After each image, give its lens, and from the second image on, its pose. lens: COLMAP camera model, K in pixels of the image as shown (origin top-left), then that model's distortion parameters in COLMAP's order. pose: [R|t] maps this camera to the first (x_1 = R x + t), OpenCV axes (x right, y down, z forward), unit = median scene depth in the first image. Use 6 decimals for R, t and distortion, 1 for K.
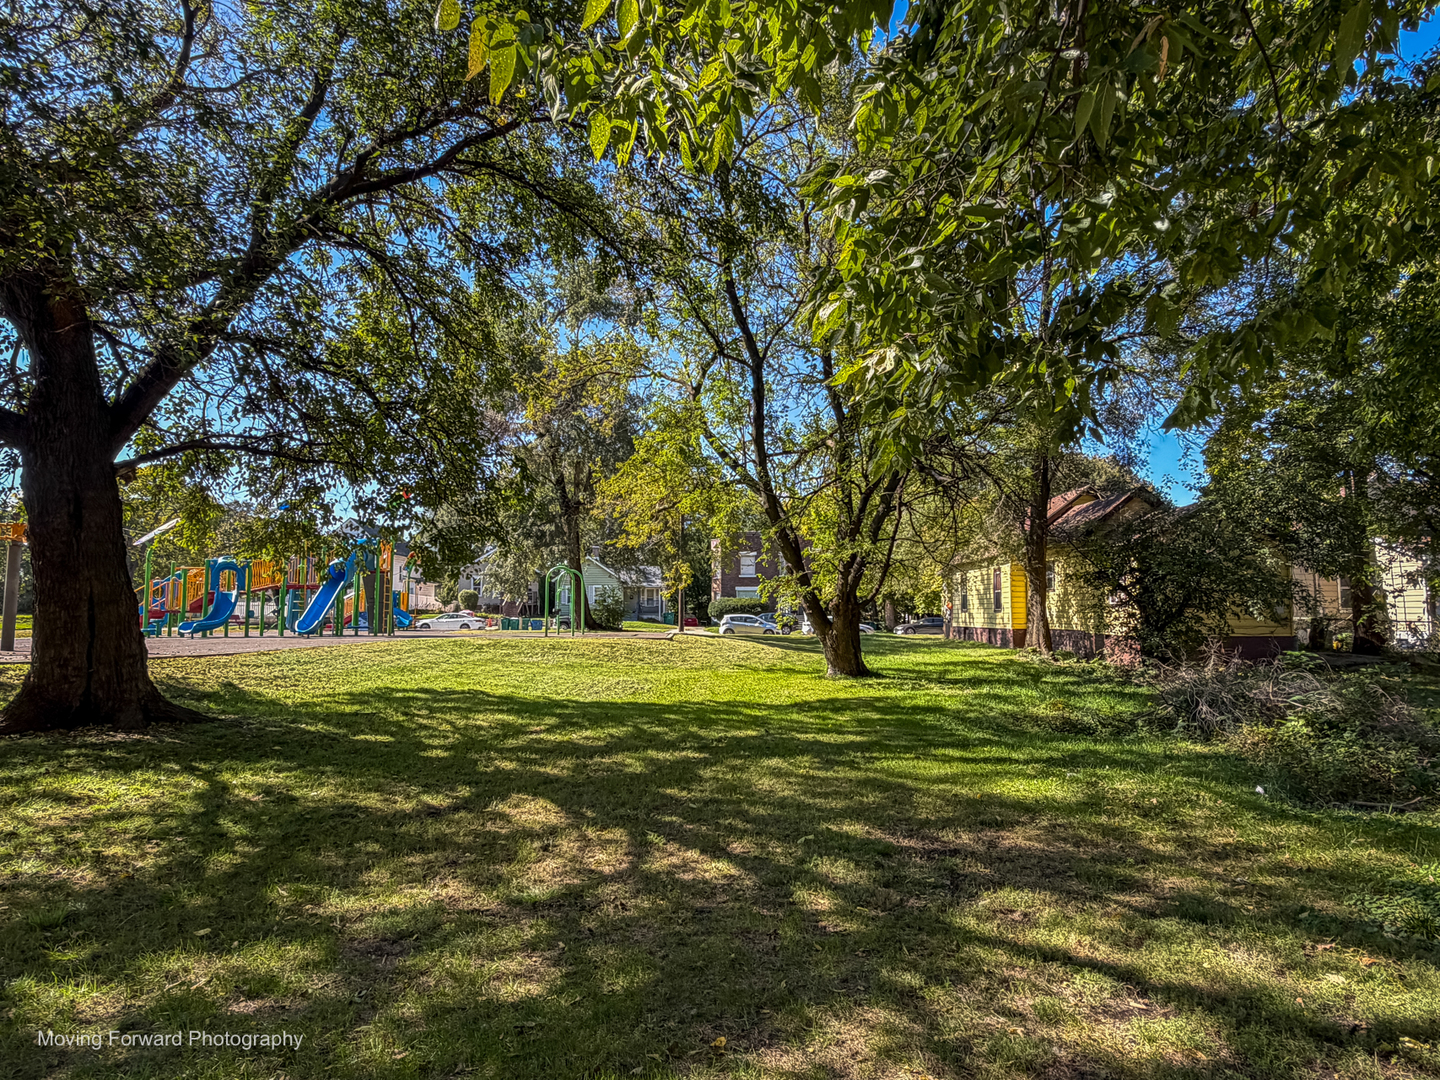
lens RADIAL K [[806.4, 0, 720.0], [0, 806.4, 540.0], [0, 0, 1]] dist [-0.003889, 0.000268]
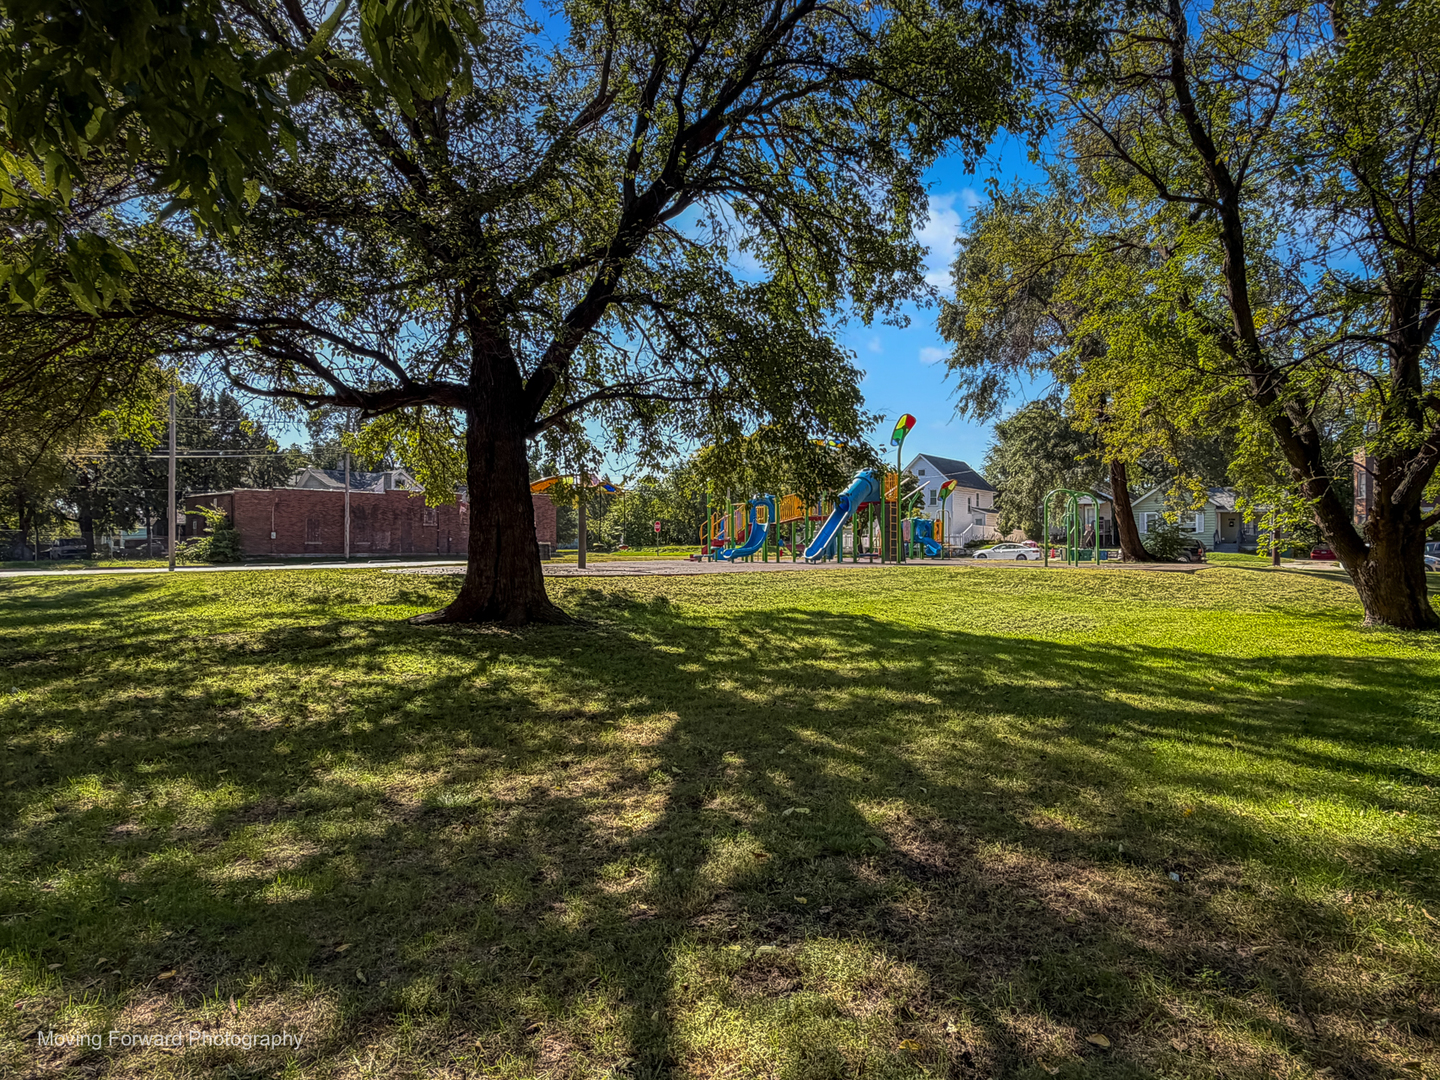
lens RADIAL K [[806.4, 0, 720.0], [0, 806.4, 540.0], [0, 0, 1]] dist [-0.003889, 0.000268]
pose [[0.765062, -0.005185, -0.643936, 0.177833], [0.059866, 0.996210, 0.063106, 0.018166], [0.641168, -0.086830, 0.762472, 0.122961]]
